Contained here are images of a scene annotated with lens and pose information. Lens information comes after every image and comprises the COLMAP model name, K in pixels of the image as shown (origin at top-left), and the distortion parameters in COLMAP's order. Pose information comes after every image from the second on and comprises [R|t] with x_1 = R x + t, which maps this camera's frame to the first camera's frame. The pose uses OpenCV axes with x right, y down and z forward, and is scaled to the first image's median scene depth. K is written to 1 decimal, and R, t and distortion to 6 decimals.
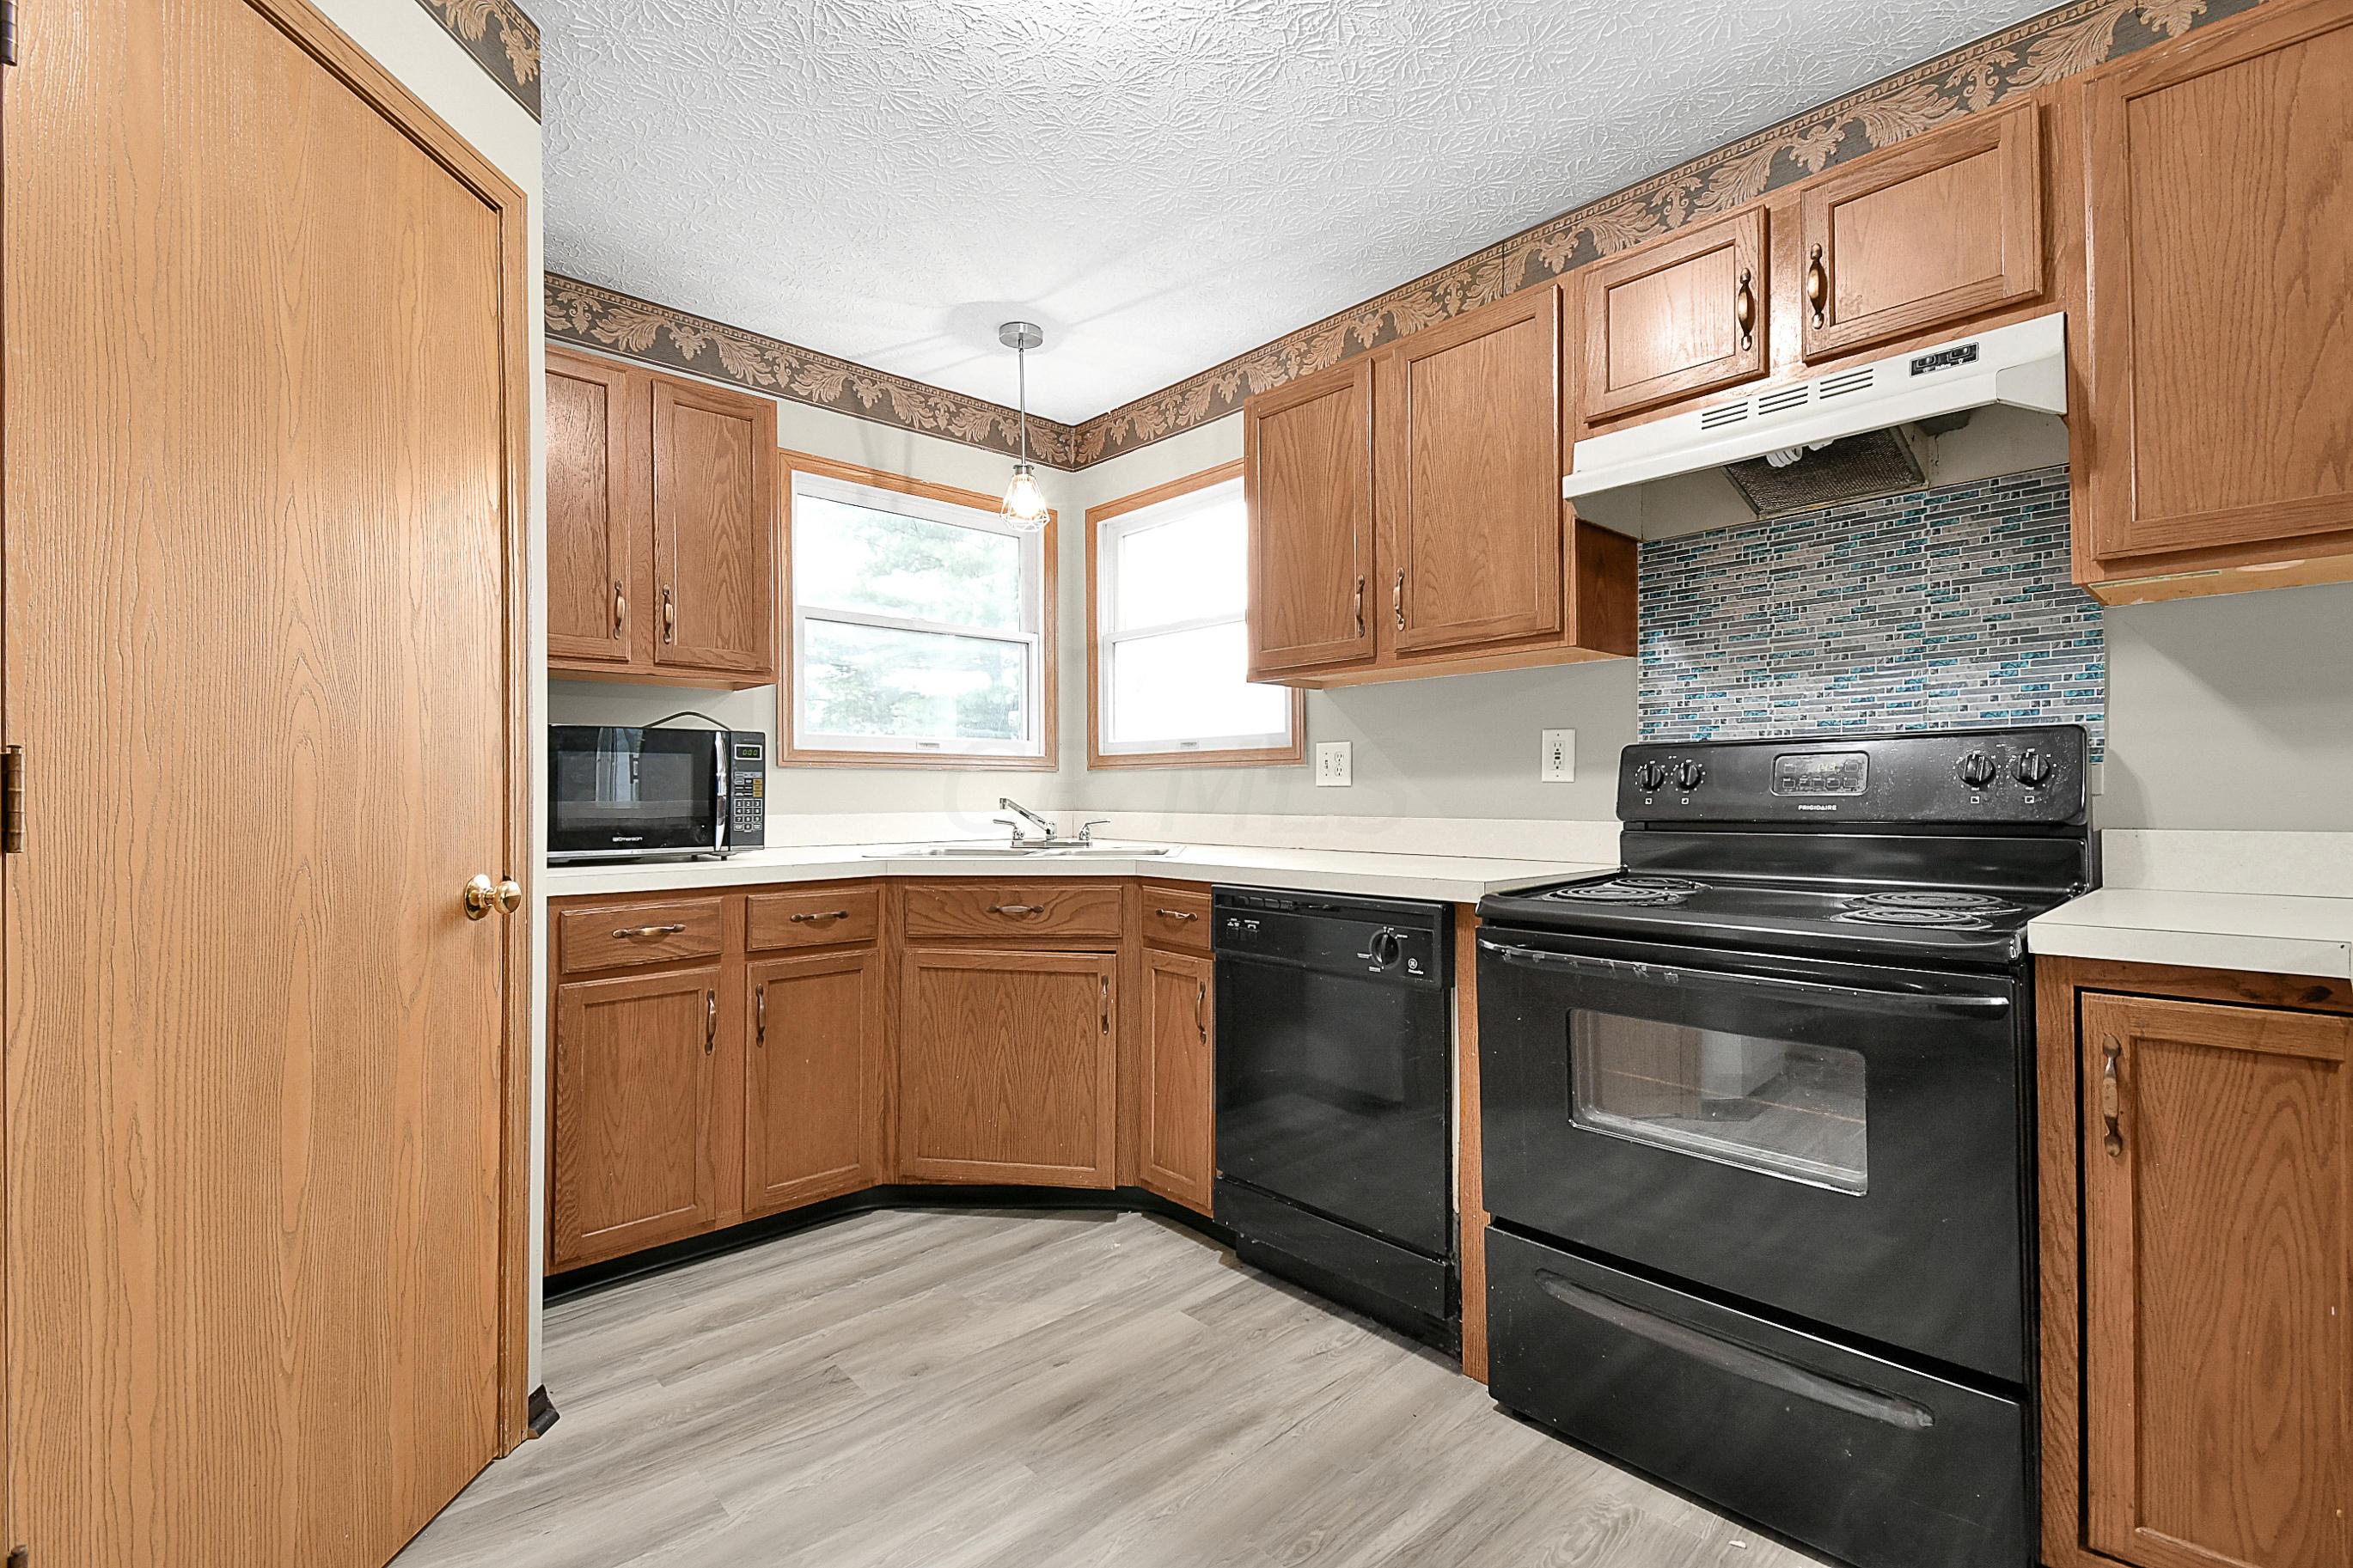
lens RADIAL K [[1044.2, 0, 1142.2], [0, 1044.2, 793.7], [0, 0, 1]] dist [0.001932, 0.000463]
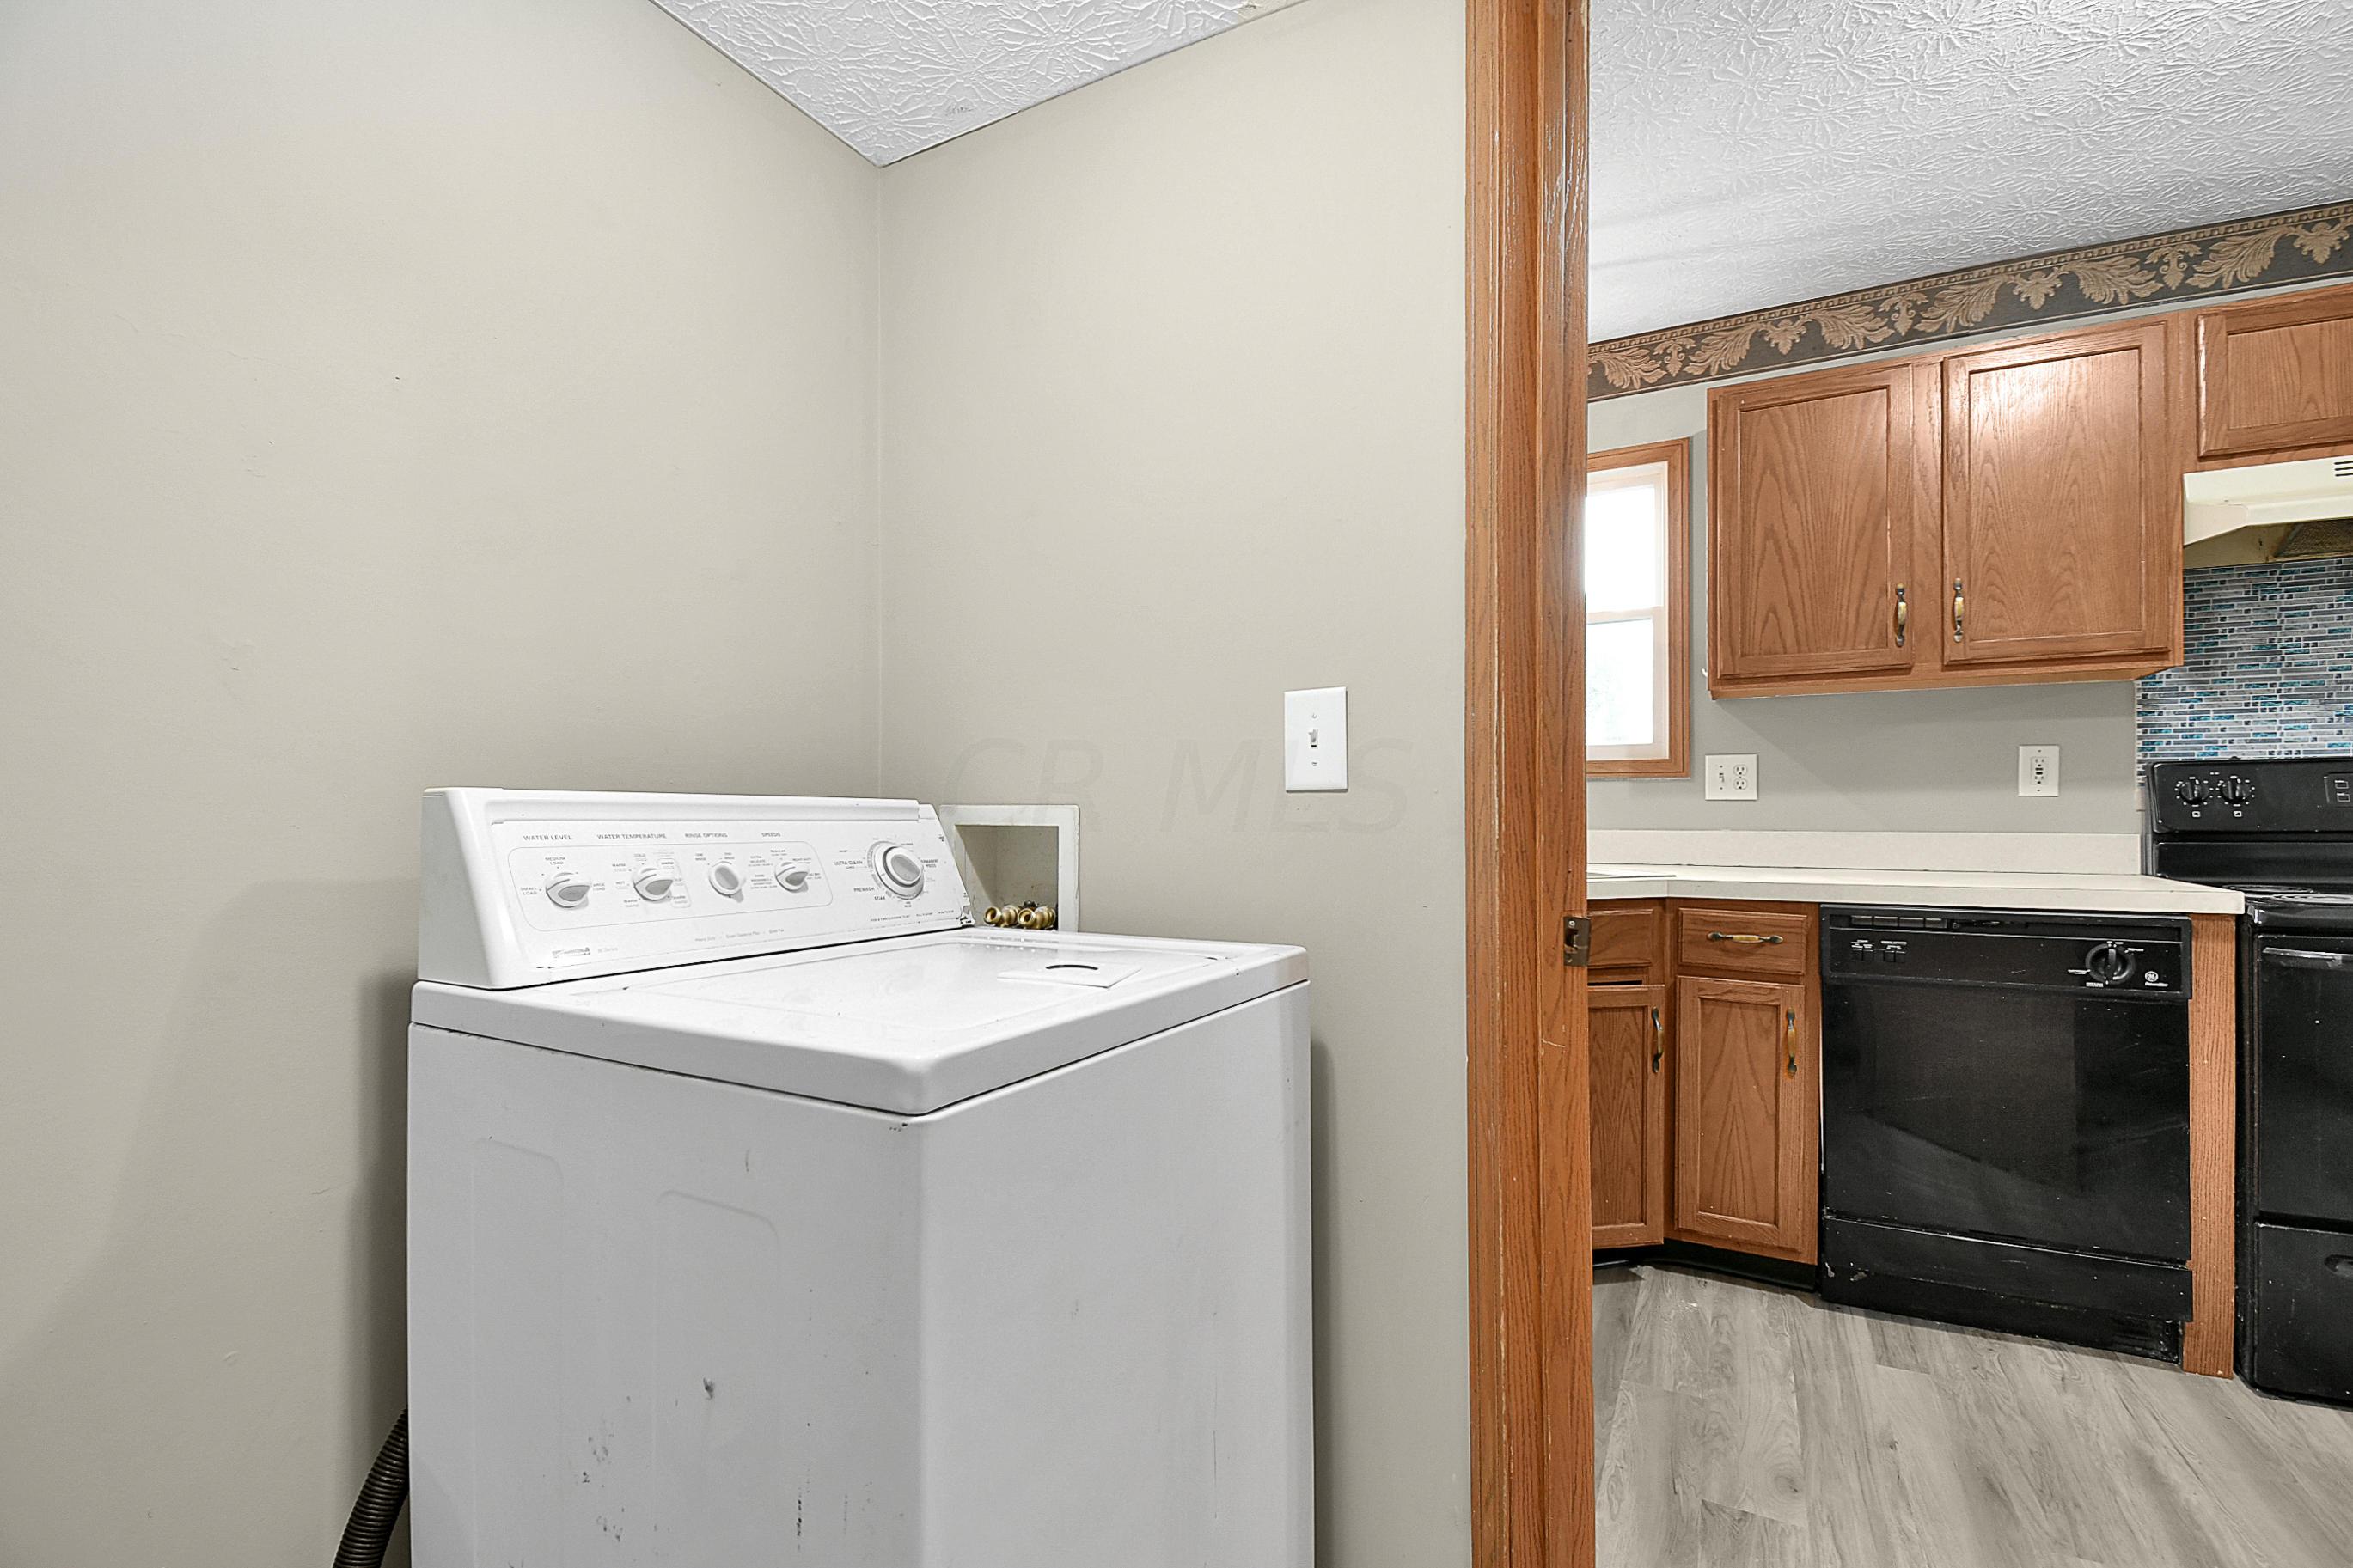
lens RADIAL K [[1058.4, 0, 1146.9], [0, 1058.4, 819.4], [0, 0, 1]] dist [-0.000057, -0.015441]
pose [[0.947929, -0.001682, 0.318476, -0.764485], [-0.000674, 0.999973, 0.007290, 0.004651], [-0.318480, -0.007125, 0.947903, 0.286629]]
